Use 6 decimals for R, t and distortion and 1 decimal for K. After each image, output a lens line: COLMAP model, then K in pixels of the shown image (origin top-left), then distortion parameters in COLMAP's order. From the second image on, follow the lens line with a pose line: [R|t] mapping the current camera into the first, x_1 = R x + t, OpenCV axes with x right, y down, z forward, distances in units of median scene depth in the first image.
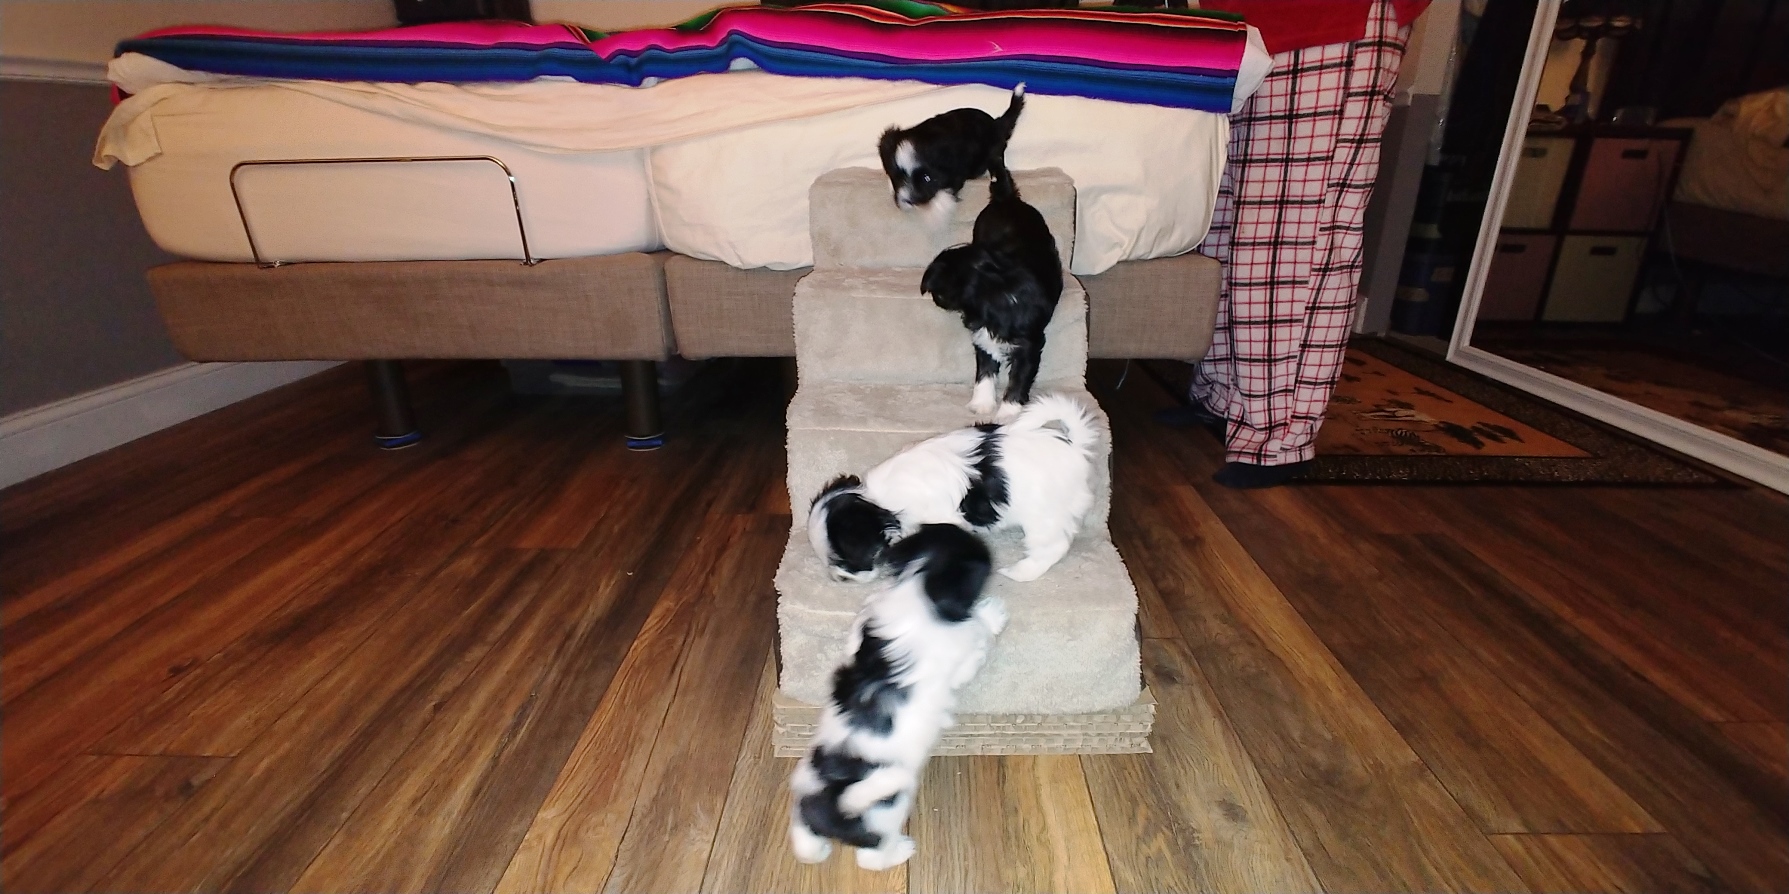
lens RADIAL K [[793.9, 0, 947.1], [0, 793.9, 500.2], [0, 0, 1]] dist [-0.044567, 0.015326]
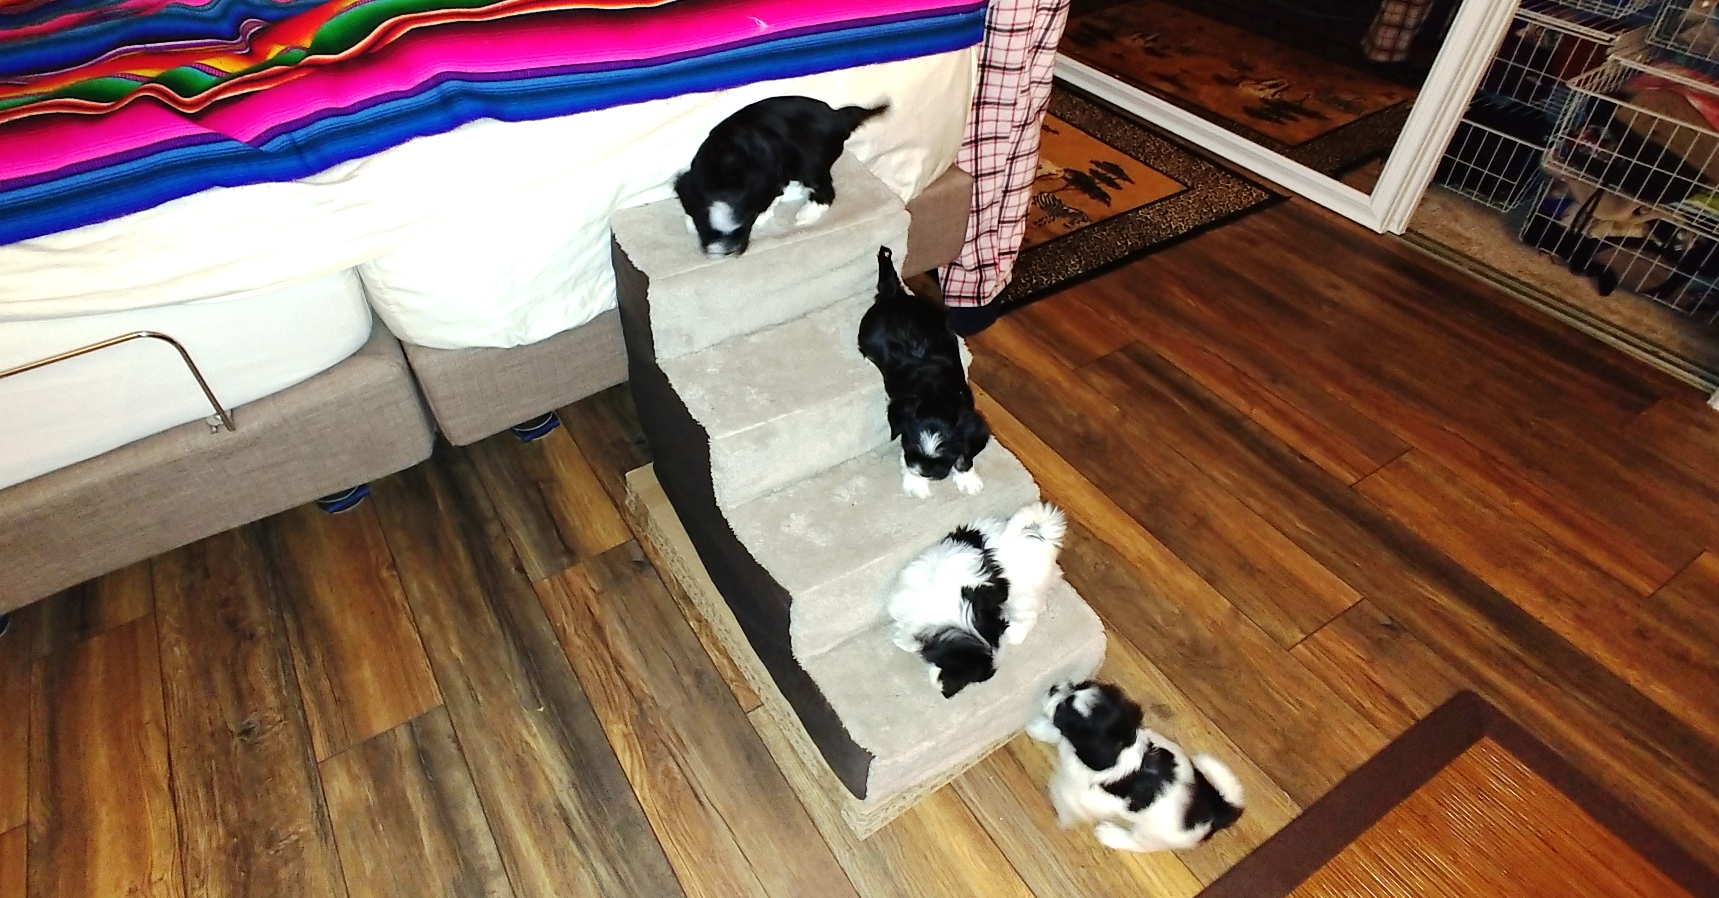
lens RADIAL K [[882.3, 0, 859.5], [0, 882.3, 449.0], [0, 0, 1]] dist [-0.036484, -0.000536]
pose [[0.856355, -0.355119, 0.374894, -0.307155], [0.200051, 0.897450, 0.393145, -0.440293], [-0.476062, -0.261674, 0.839578, 0.028022]]
